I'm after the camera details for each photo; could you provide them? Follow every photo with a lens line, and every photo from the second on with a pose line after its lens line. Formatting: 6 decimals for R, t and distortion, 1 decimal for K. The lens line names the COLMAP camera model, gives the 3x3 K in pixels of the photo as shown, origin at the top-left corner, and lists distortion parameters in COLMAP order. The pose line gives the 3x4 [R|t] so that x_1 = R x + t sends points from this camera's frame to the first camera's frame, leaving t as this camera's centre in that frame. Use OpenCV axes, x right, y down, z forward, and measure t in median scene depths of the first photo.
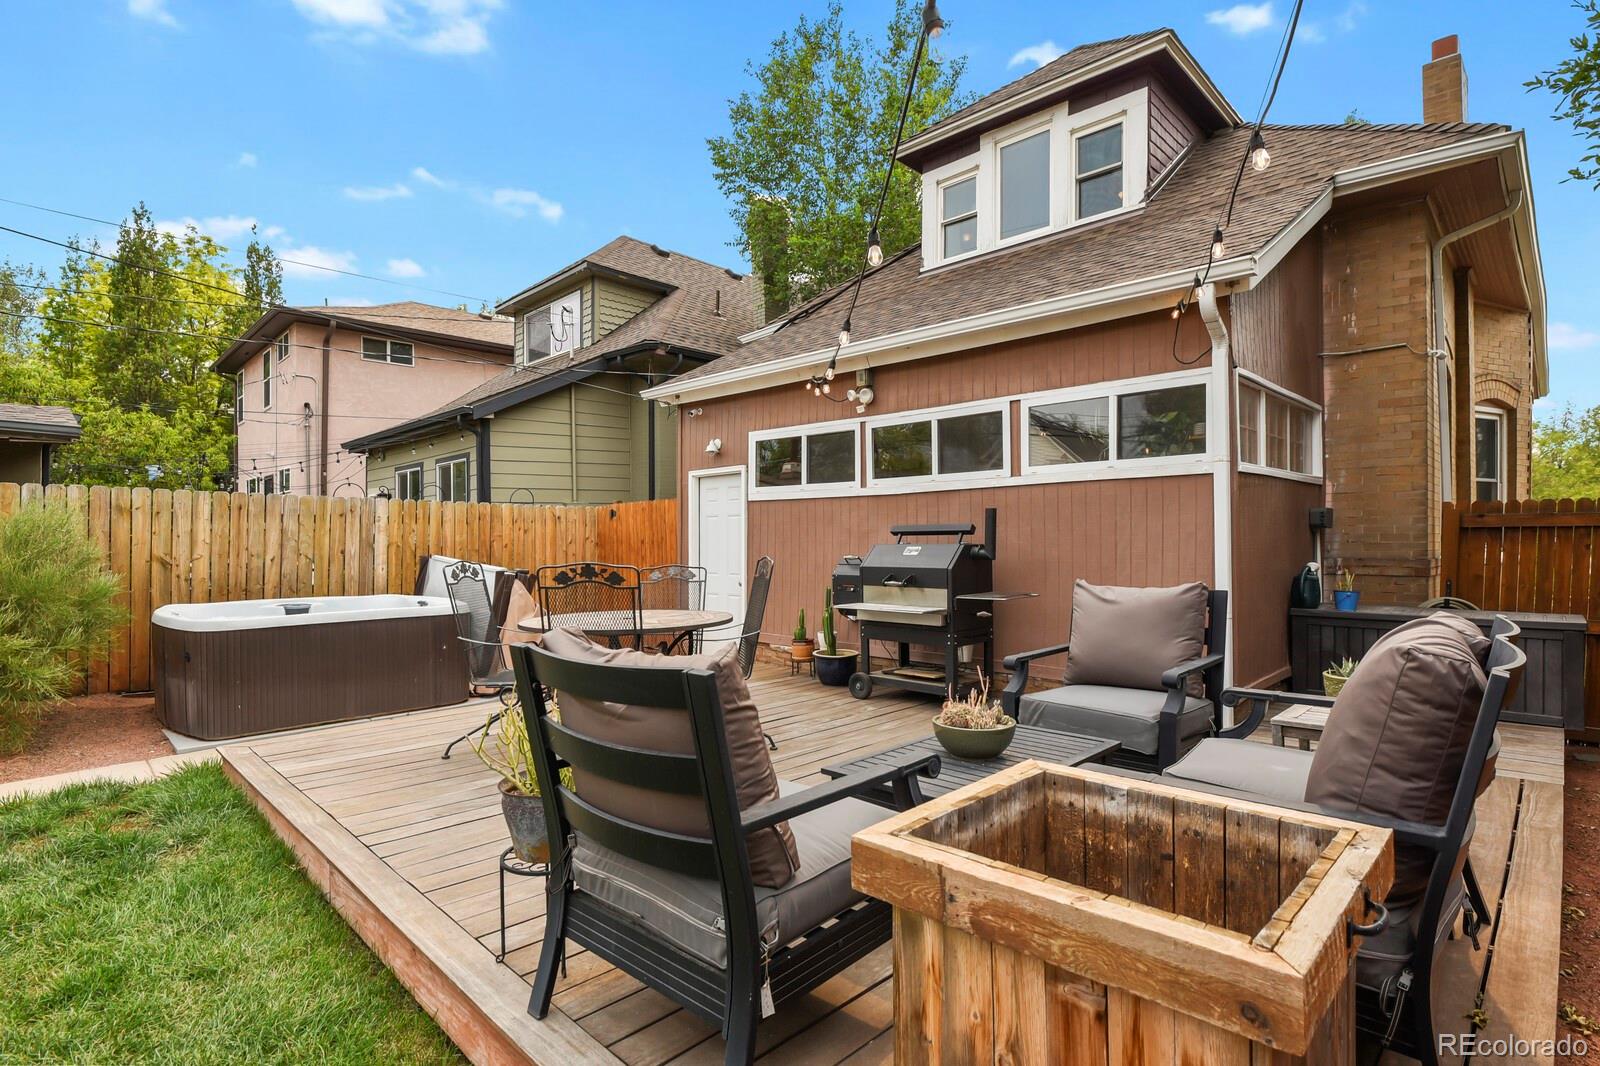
lens RADIAL K [[789.0, 0, 801.3], [0, 789.0, 539.4], [0, 0, 1]] dist [-0.011011, -0.000996]
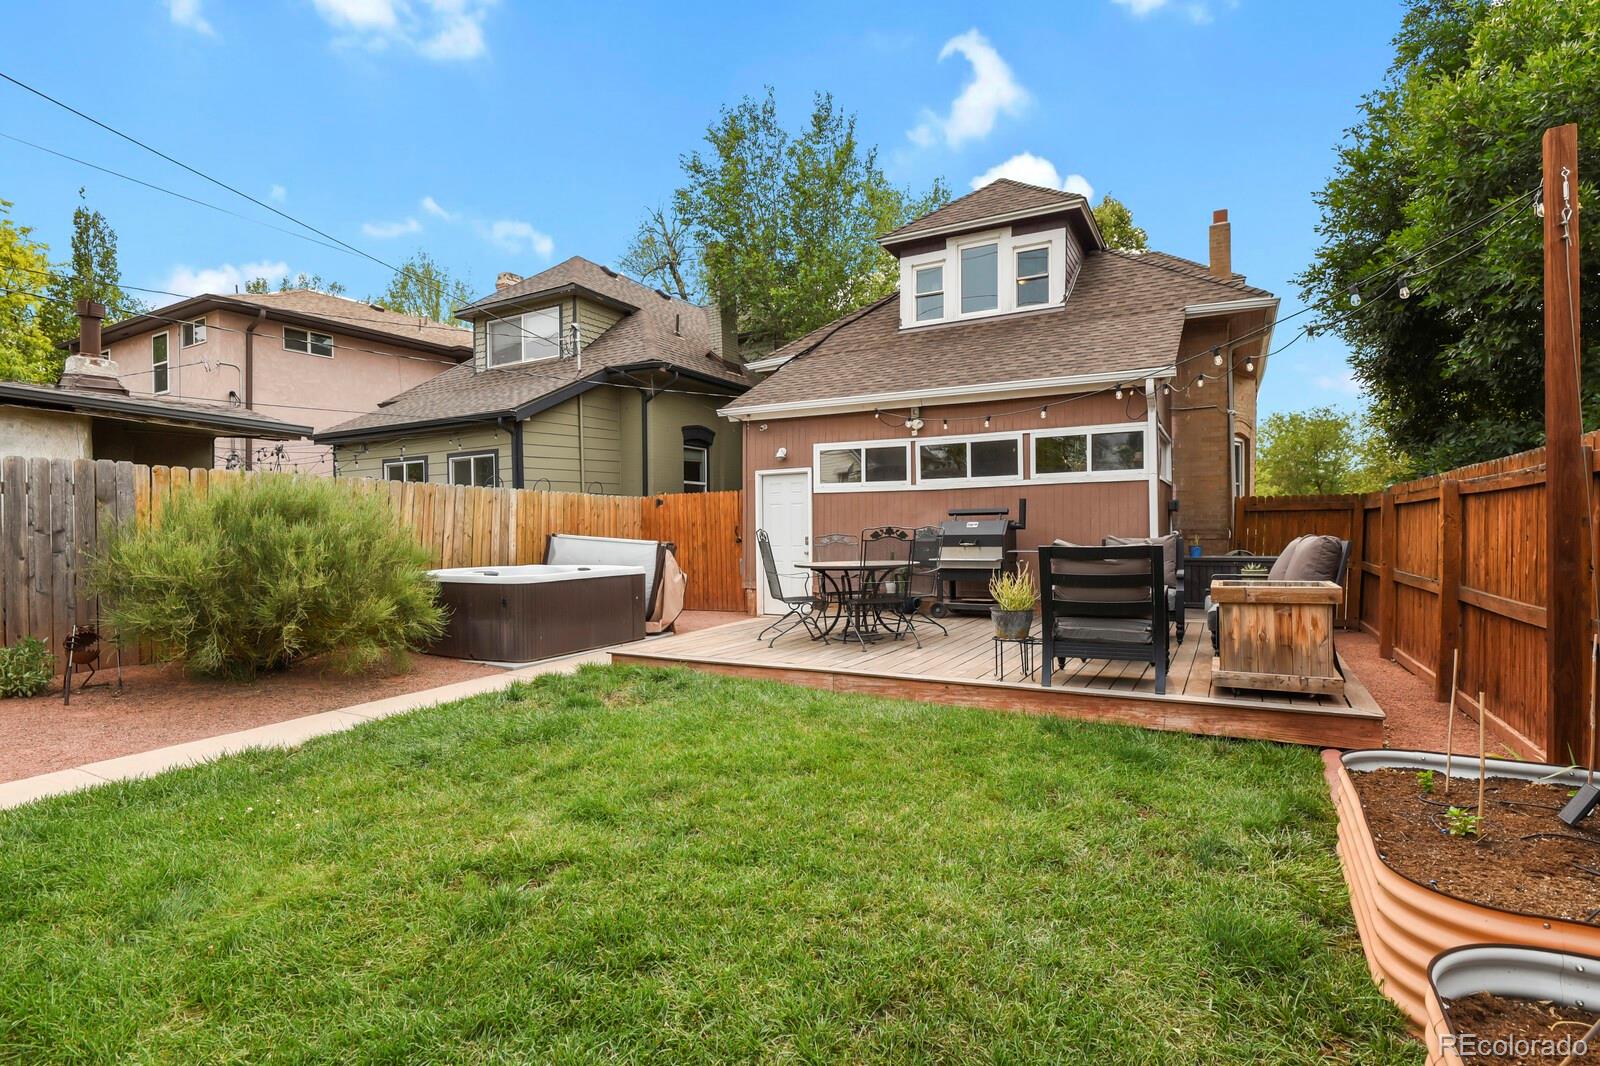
lens RADIAL K [[775.7, 0, 801.6], [0, 775.7, 538.6], [0, 0, 1]] dist [-0.004443, -0.007768]
pose [[0.963015, -0.007982, 0.269330, -0.459727], [0.005728, 0.999942, 0.009156, 0.019383], [-0.269387, -0.007274, 0.963004, -0.324672]]
